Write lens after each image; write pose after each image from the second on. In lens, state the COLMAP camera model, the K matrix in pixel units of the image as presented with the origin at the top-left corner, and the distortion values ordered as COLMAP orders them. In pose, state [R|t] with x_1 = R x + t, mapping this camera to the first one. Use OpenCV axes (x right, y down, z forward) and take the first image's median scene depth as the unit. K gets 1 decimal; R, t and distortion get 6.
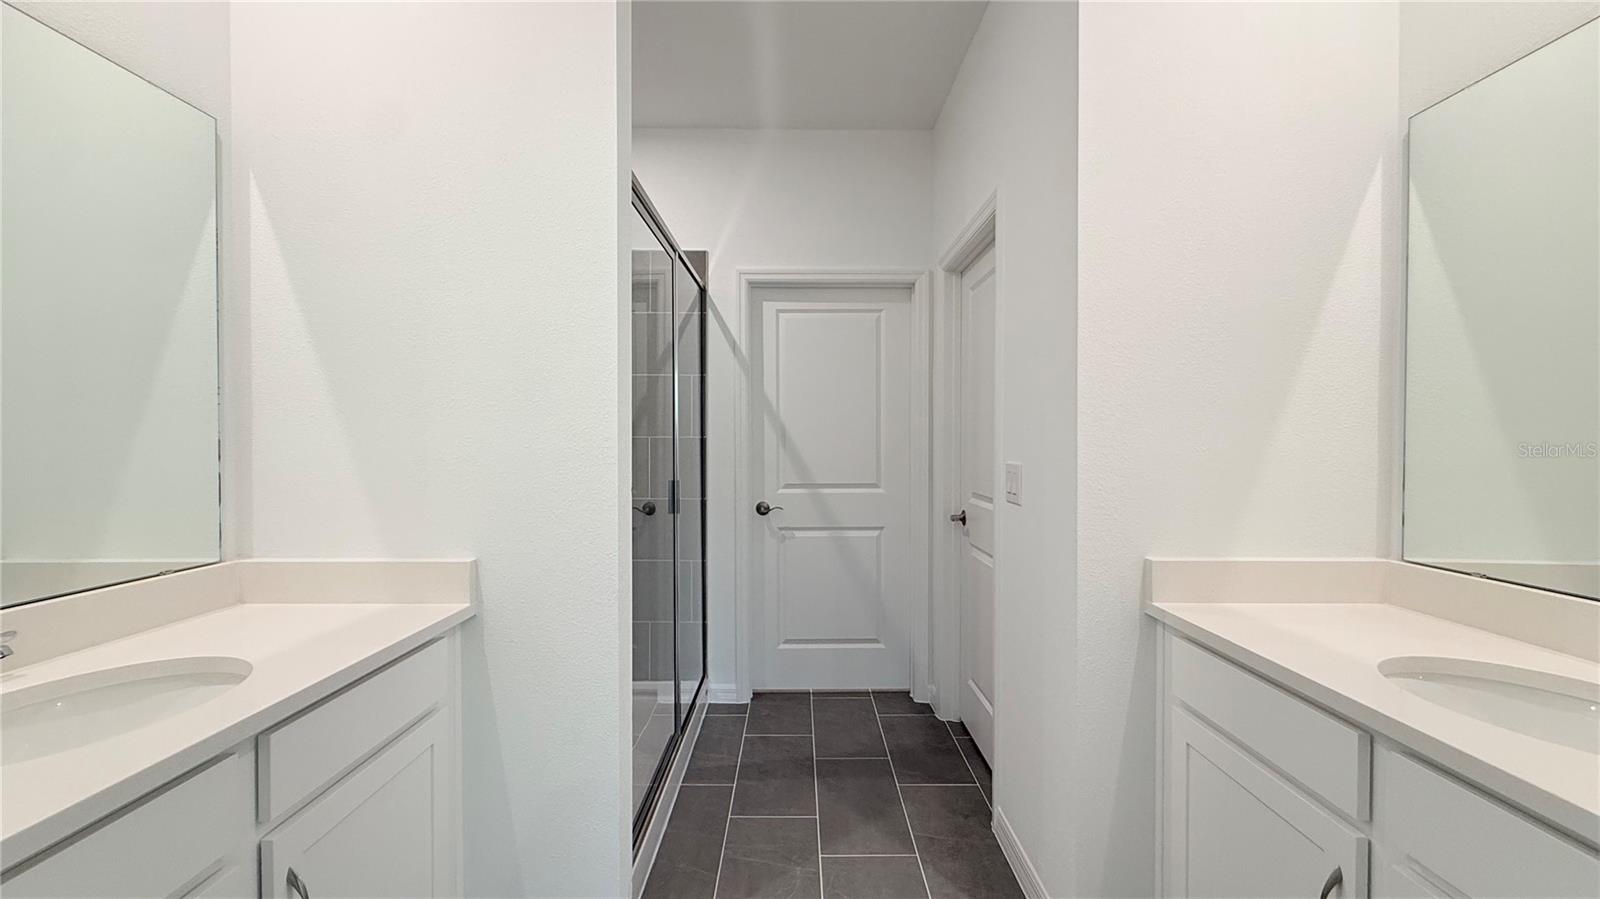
lens RADIAL K [[638.5, 0, 795.9], [0, 638.5, 447.2], [0, 0, 1]] dist [-0.001852, 0.000784]
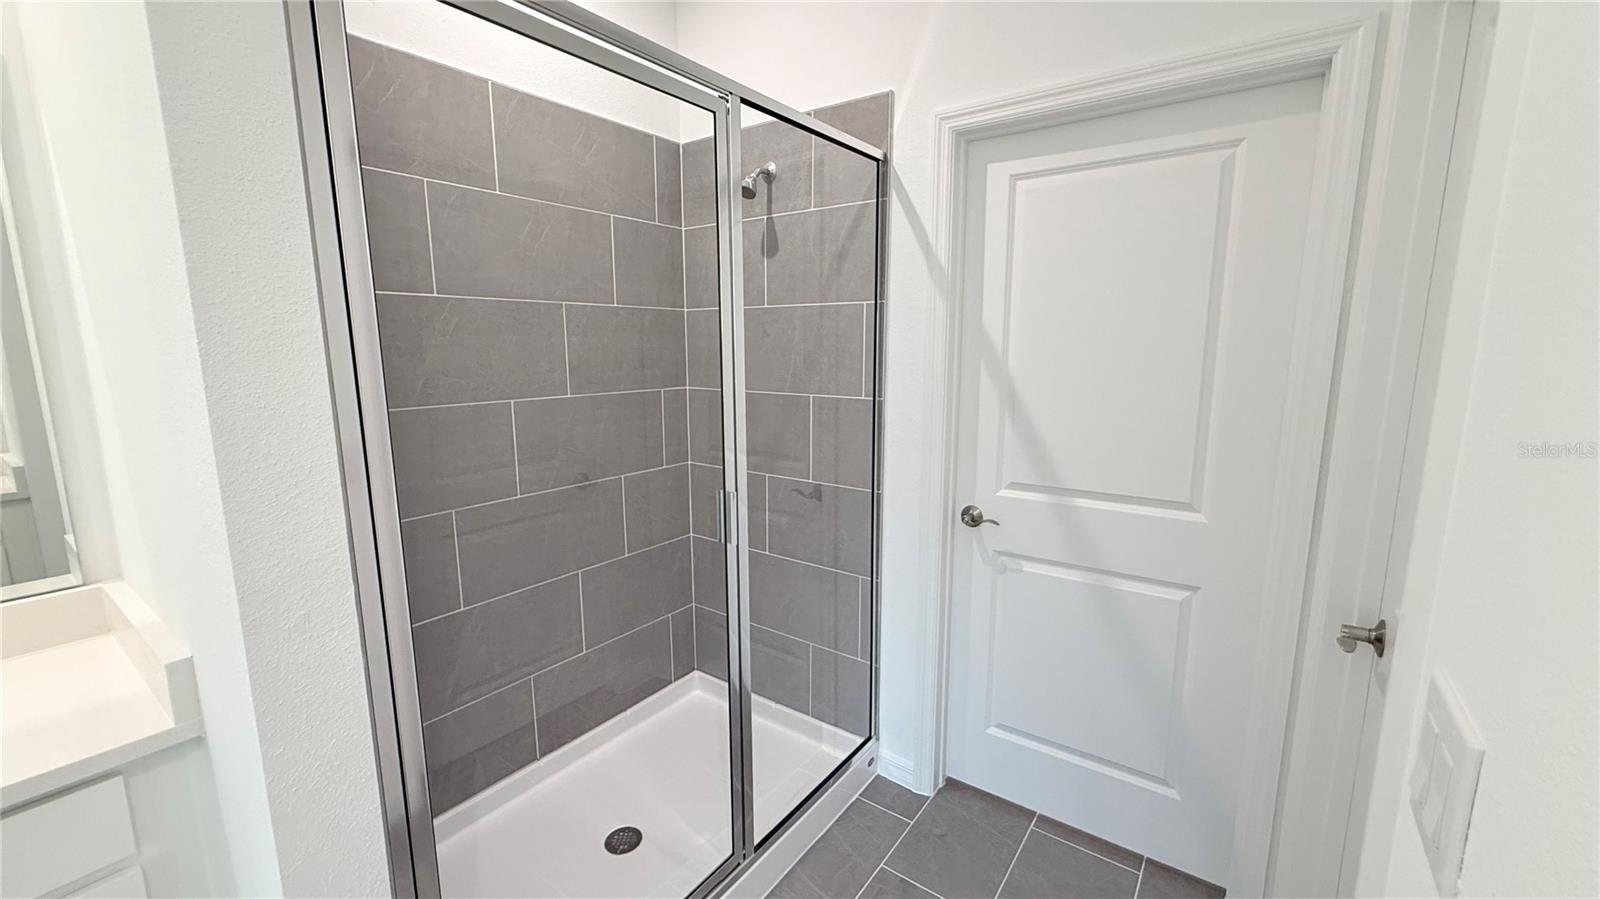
lens RADIAL K [[638.5, 0, 798.1], [0, 638.5, 445.2], [0, 0, 1]] dist [-0.001852, 0.000784]
pose [[0.804423, 0.091747, -0.586930, 0.191237], [-0.003129, 0.988643, 0.150254, -0.072951], [0.594049, -0.119031, 0.795574, 0.466179]]
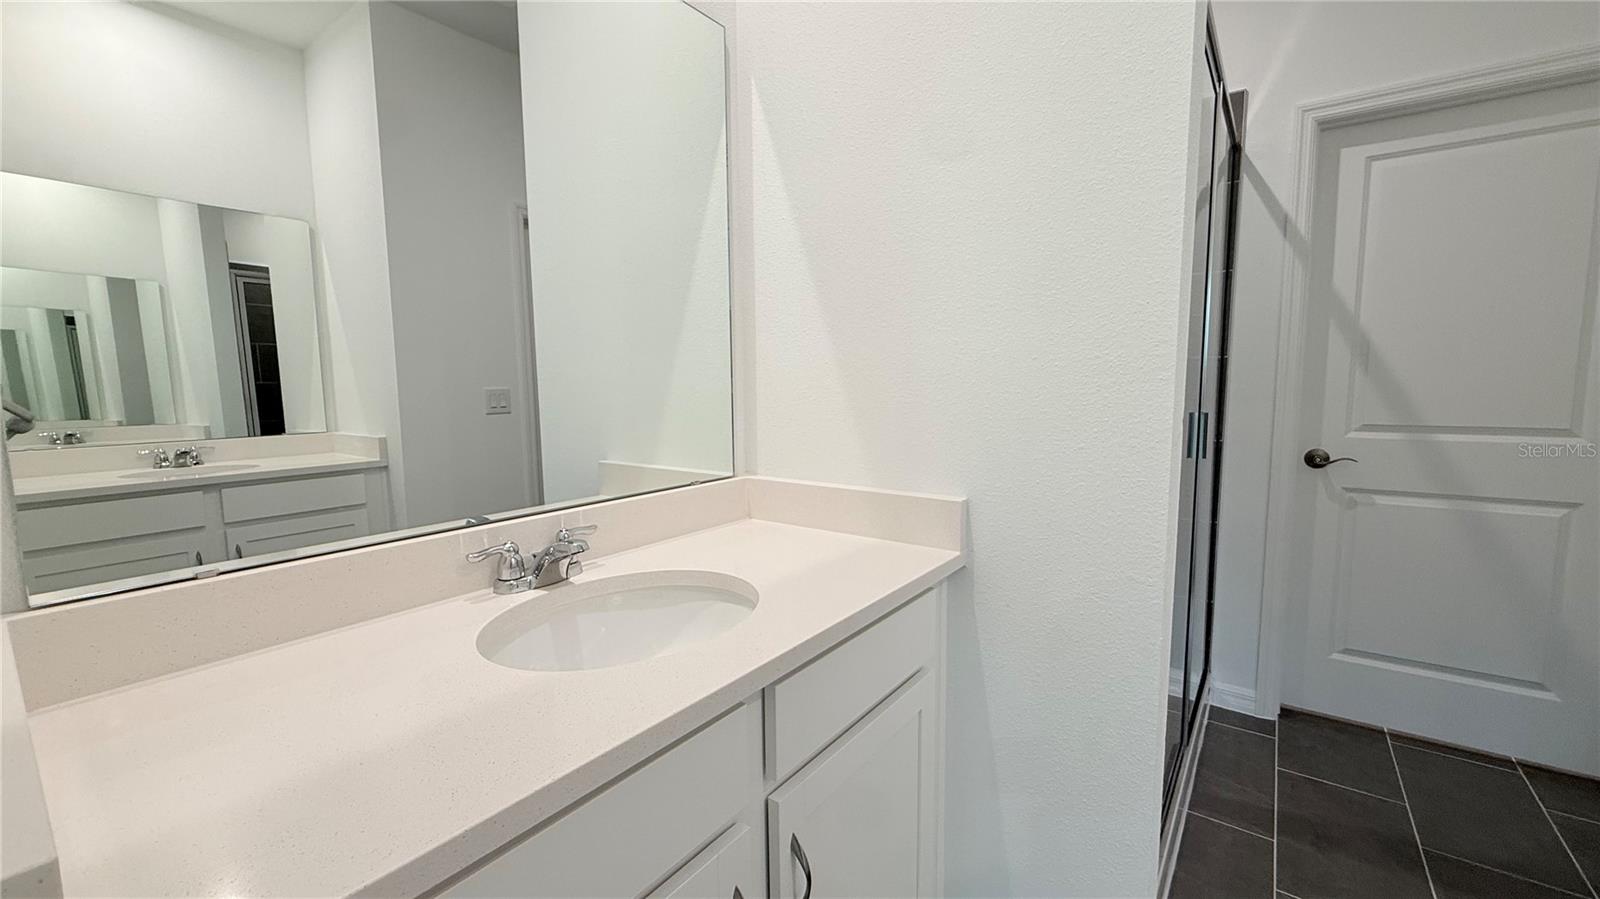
lens RADIAL K [[638.5, 0, 796.0], [0, 638.5, 446.0], [0, 0, 1]] dist [-0.001852, 0.000784]
pose [[0.800226, 0.054682, -0.597200, -0.103193], [0.003369, 0.995409, 0.095657, 0.015773], [0.599689, -0.078559, 0.796368, 0.120627]]
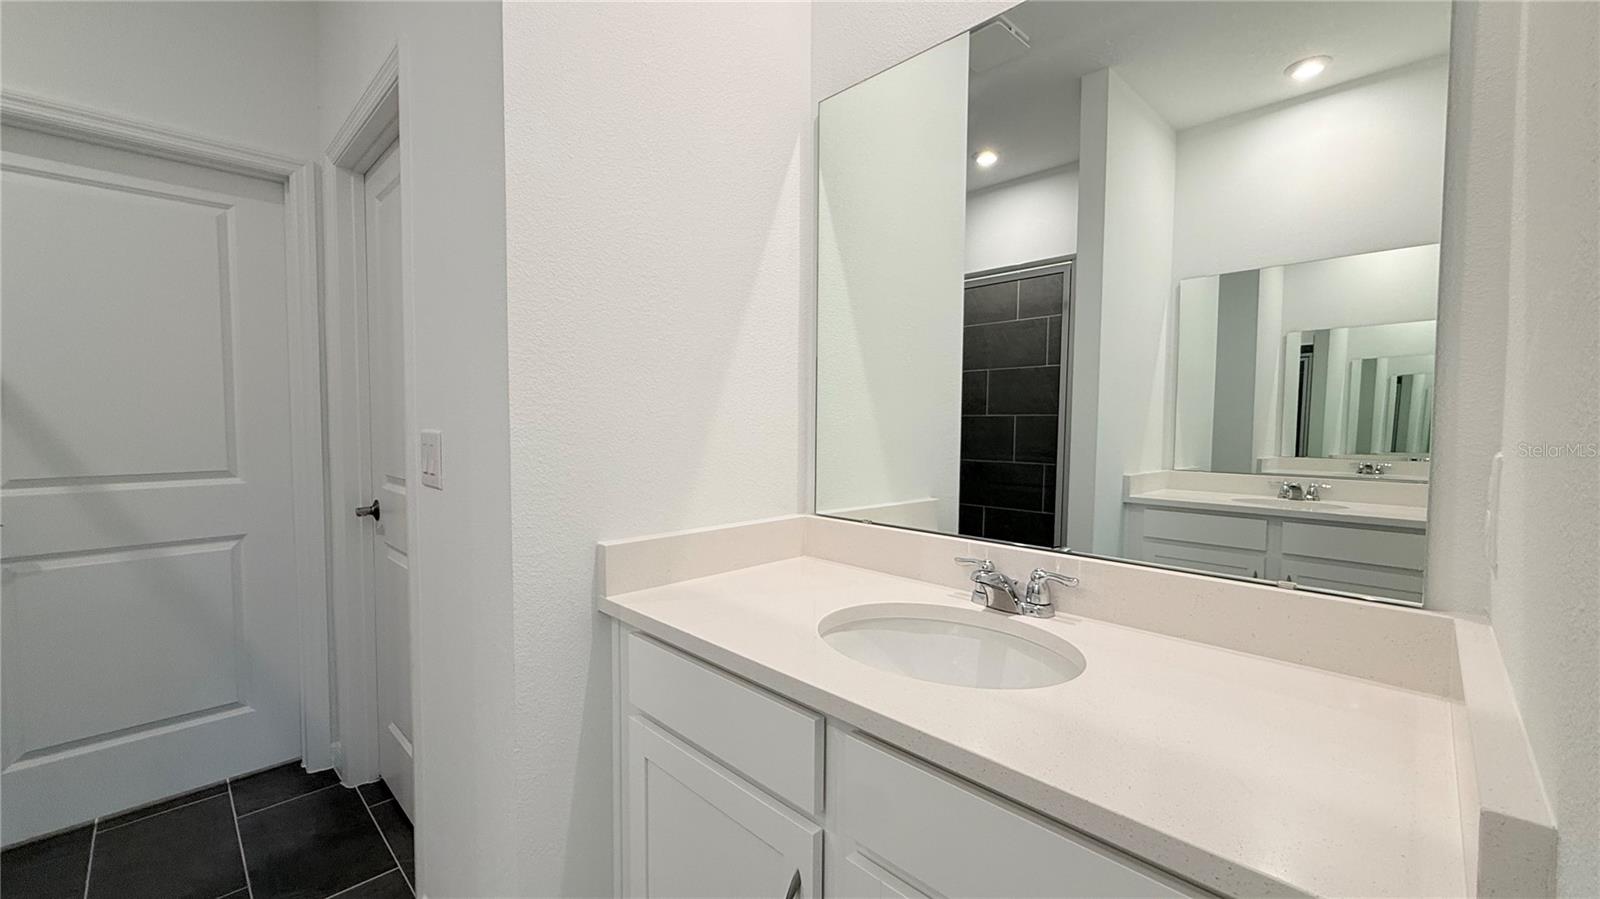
lens RADIAL K [[638.5, 0, 790.6], [0, 638.5, 447.0], [0, 0, 1]] dist [-0.001852, 0.000784]
pose [[0.706932, -0.028601, 0.706703, 0.081568], [0.003526, 0.999312, 0.036916, 0.011684], [-0.707273, -0.023605, 0.706547, 0.138165]]
